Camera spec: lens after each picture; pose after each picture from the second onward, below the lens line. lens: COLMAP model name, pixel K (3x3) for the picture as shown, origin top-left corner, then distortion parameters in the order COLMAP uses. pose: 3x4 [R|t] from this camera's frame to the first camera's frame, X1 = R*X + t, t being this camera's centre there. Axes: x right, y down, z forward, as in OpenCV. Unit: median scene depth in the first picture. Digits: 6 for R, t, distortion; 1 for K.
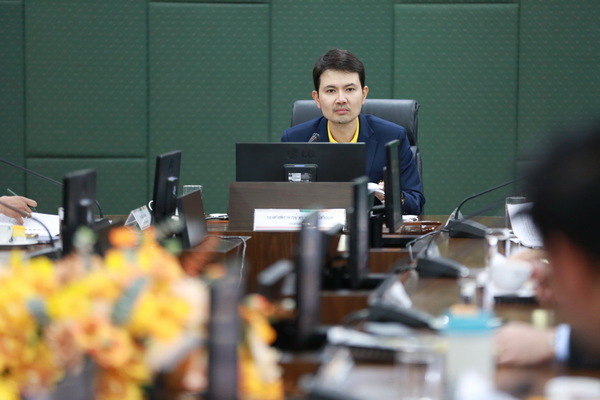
lens RADIAL K [[3295.0, 0, 300.0], [0, 3295.0, 200.0], [0, 0, 1]] dist [0.919438, 2.828053]
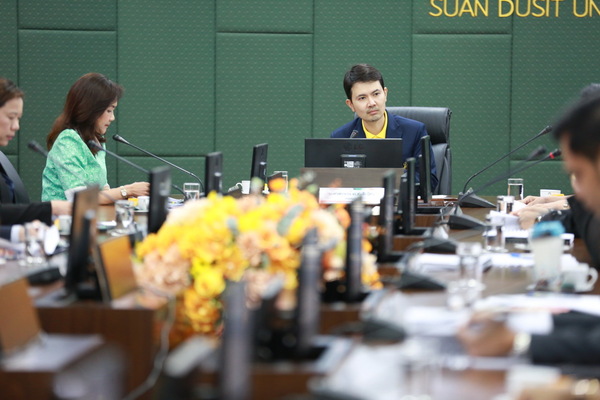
lens RADIAL K [[3323.4, 0, 300.0], [0, 3323.4, 200.0], [0, 0, 1]] dist [0.501624, 11.533682]
pose [[0.999960, 0.001844, 0.008788, -0.033088], [-0.001769, 0.999962, -0.008531, 0.018921], [-0.008803, 0.008515, 0.999925, -0.342449]]
